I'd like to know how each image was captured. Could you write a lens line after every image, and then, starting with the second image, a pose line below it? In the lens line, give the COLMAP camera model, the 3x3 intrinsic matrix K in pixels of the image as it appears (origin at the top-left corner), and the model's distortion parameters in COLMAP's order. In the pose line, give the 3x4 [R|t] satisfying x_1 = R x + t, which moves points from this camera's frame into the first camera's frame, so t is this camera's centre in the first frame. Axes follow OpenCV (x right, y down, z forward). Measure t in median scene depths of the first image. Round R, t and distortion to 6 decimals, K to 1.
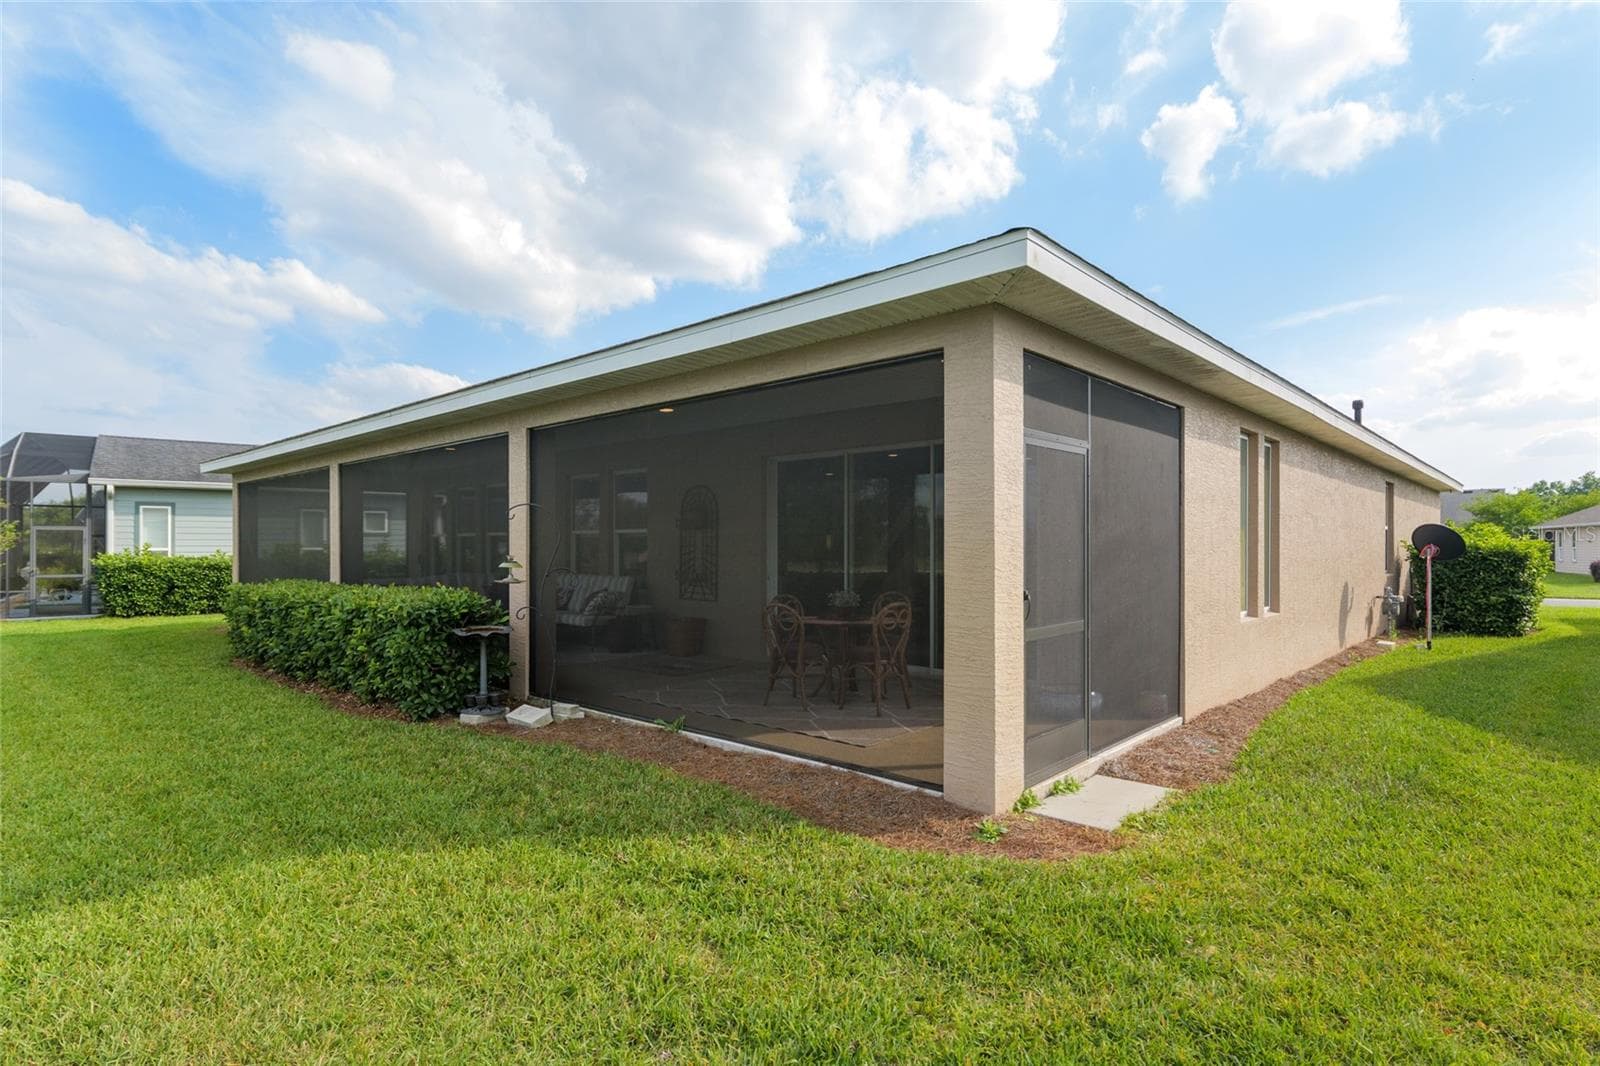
lens RADIAL K [[842.1, 0, 800.0], [0, 842.1, 533.0], [0, 0, 1]] dist [0.000455, -0.000088]
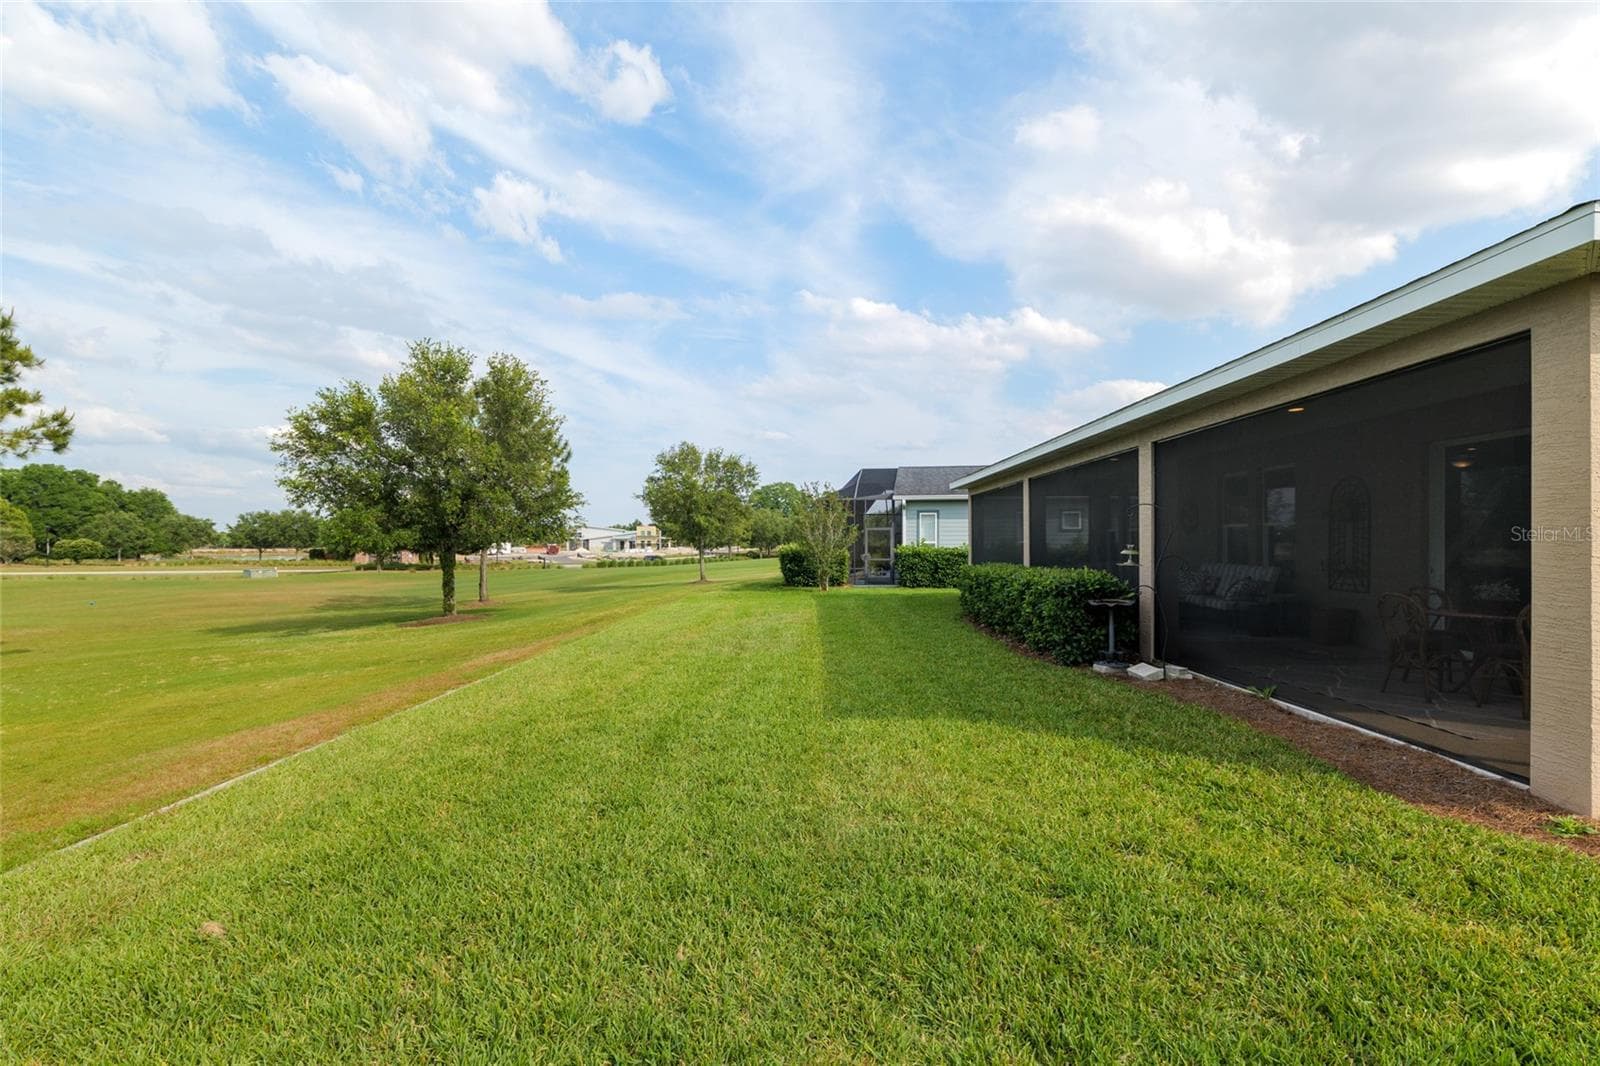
lens RADIAL K [[776.2, 0, 777.3], [0, 776.2, 537.4], [0, 0, 1]] dist [0.000523, -0.000038]
pose [[0.649686, -0.006301, -0.760176, 0.175507], [0.014535, 0.999886, 0.004134, 0.002152], [0.760064, -0.013734, 0.649704, -0.148412]]
